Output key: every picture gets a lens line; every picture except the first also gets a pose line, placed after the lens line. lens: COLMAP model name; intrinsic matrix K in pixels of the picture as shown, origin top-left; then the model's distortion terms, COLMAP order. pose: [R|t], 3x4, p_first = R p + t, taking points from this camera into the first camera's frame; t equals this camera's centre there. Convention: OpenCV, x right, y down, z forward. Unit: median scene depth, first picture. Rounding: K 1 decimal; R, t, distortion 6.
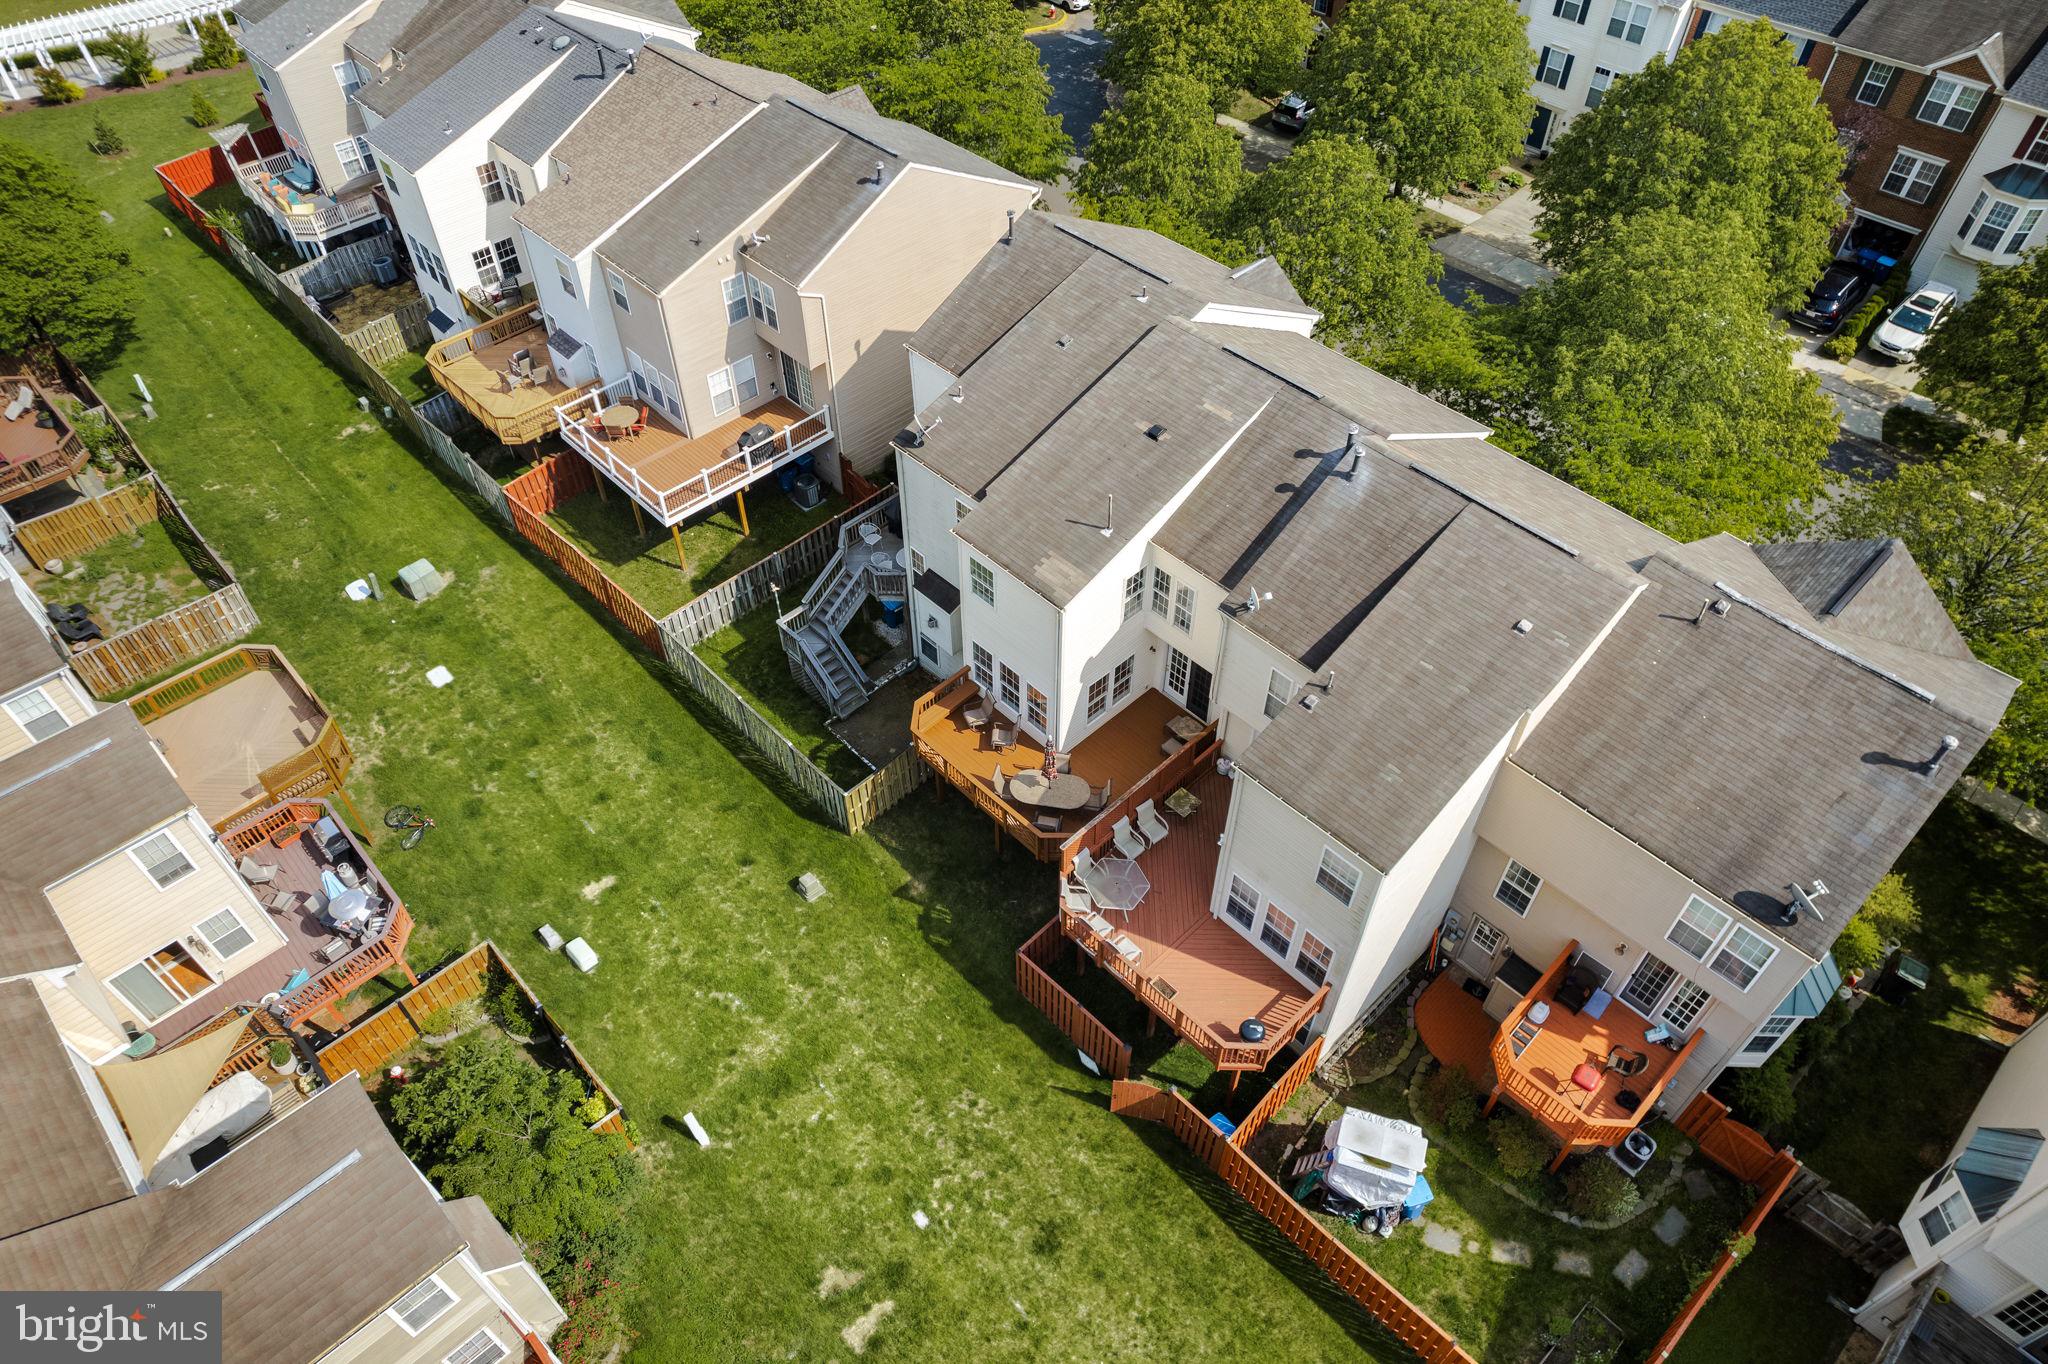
lens RADIAL K [[1320.0, 0, 1033.5], [0, 1320.0, 674.6], [0, 0, 1]] dist [-0.004773, 0.003543]
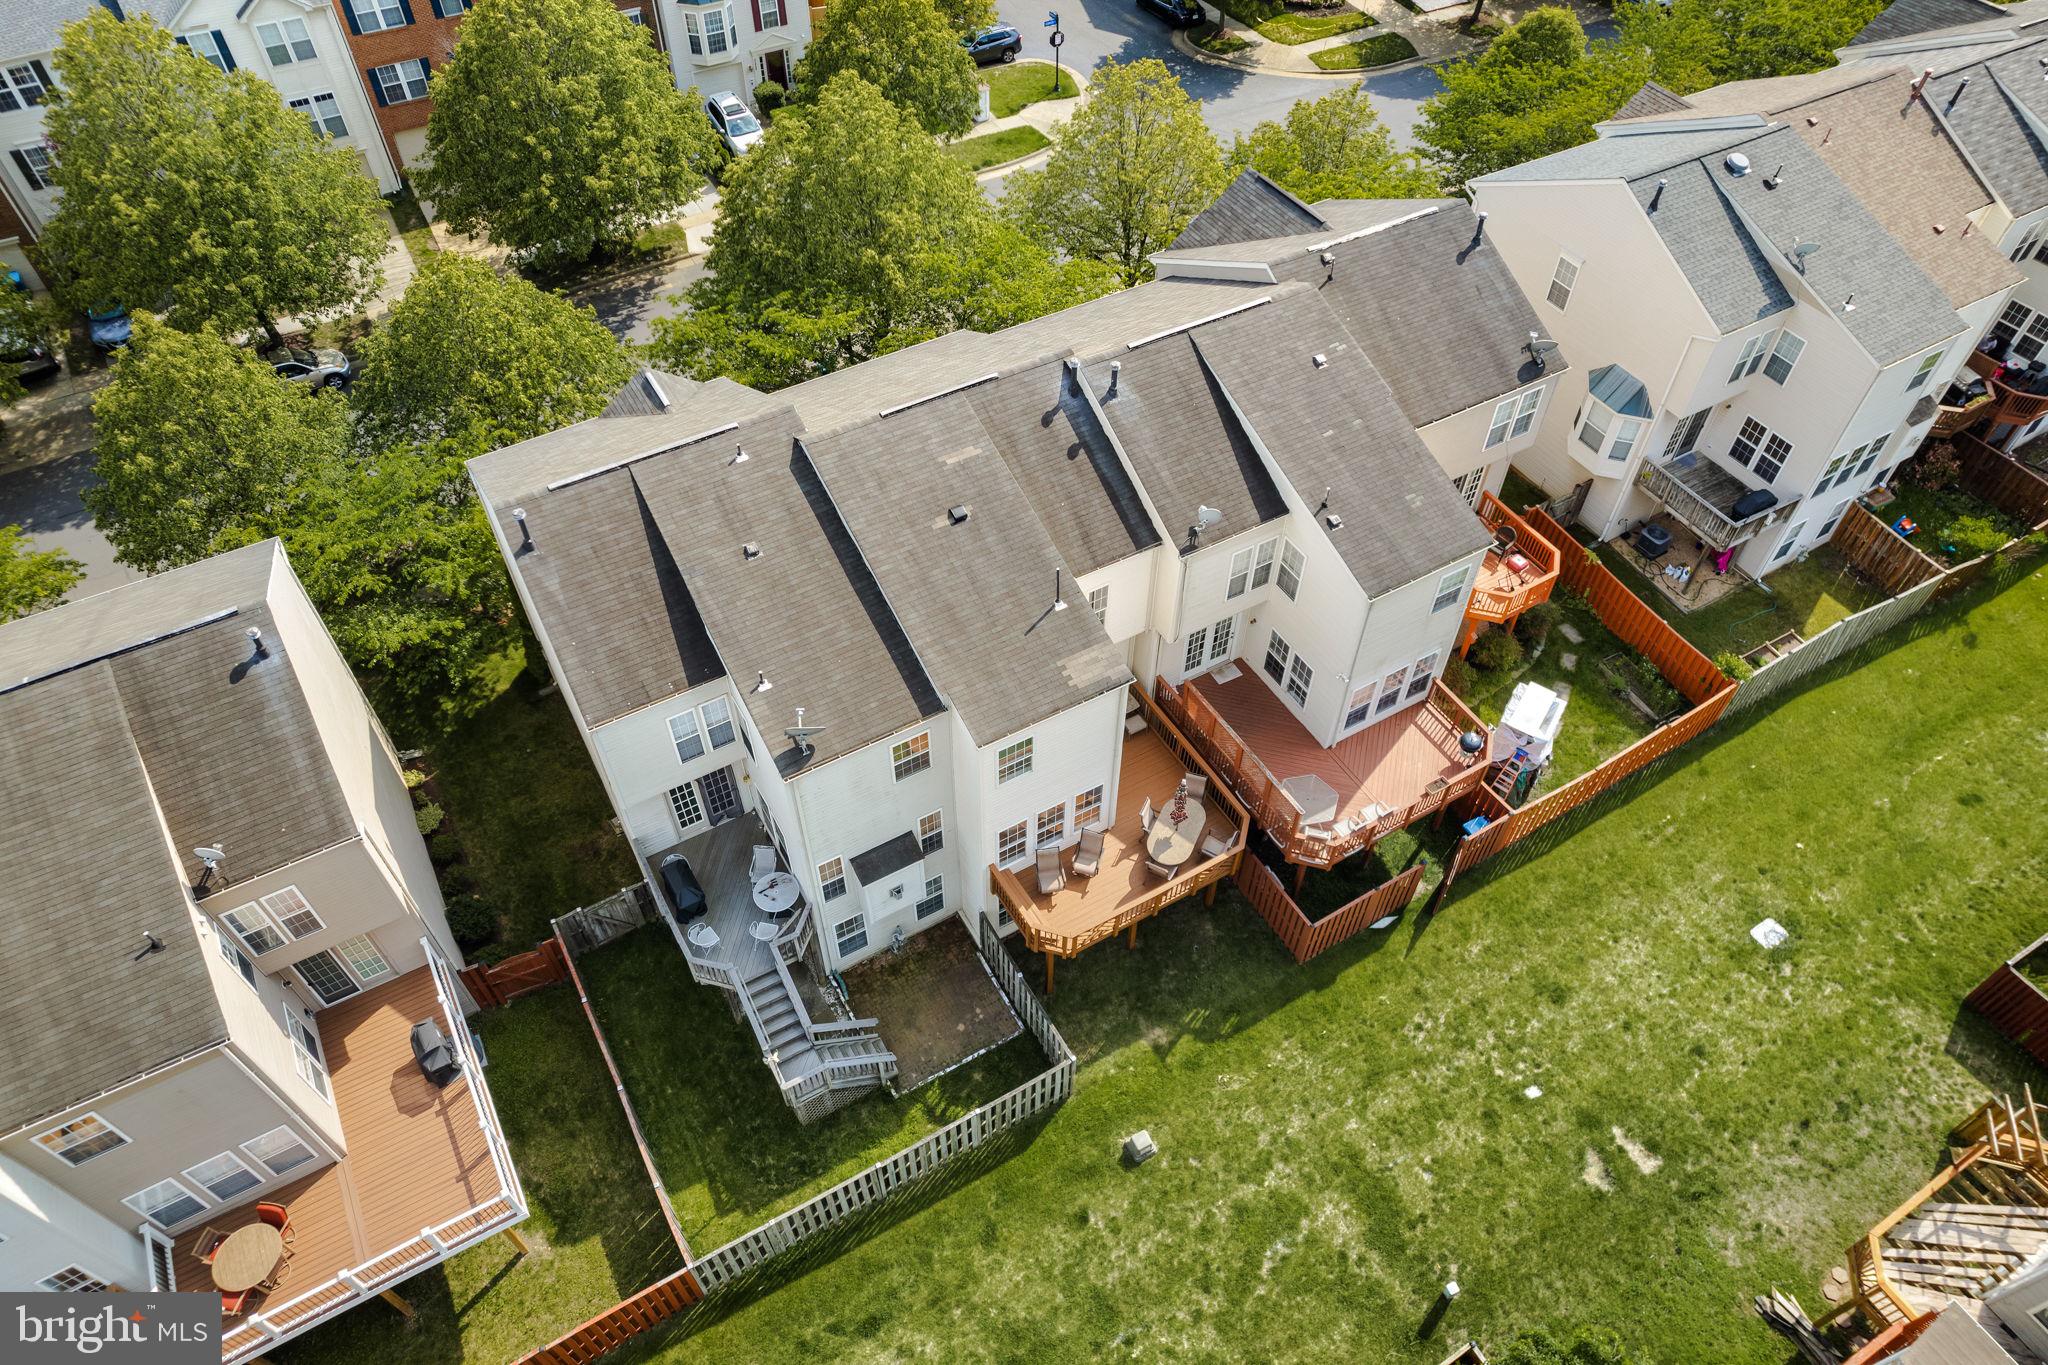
lens RADIAL K [[1320.0, 0, 1035.4], [0, 1320.0, 693.6], [0, 0, 1]] dist [-0.004773, 0.003543]
pose [[0.237970, -0.740563, 0.628440, -0.558121], [0.706842, 0.575806, 0.410880, -0.450716], [-0.666141, 0.346431, 0.660486, 0.412625]]
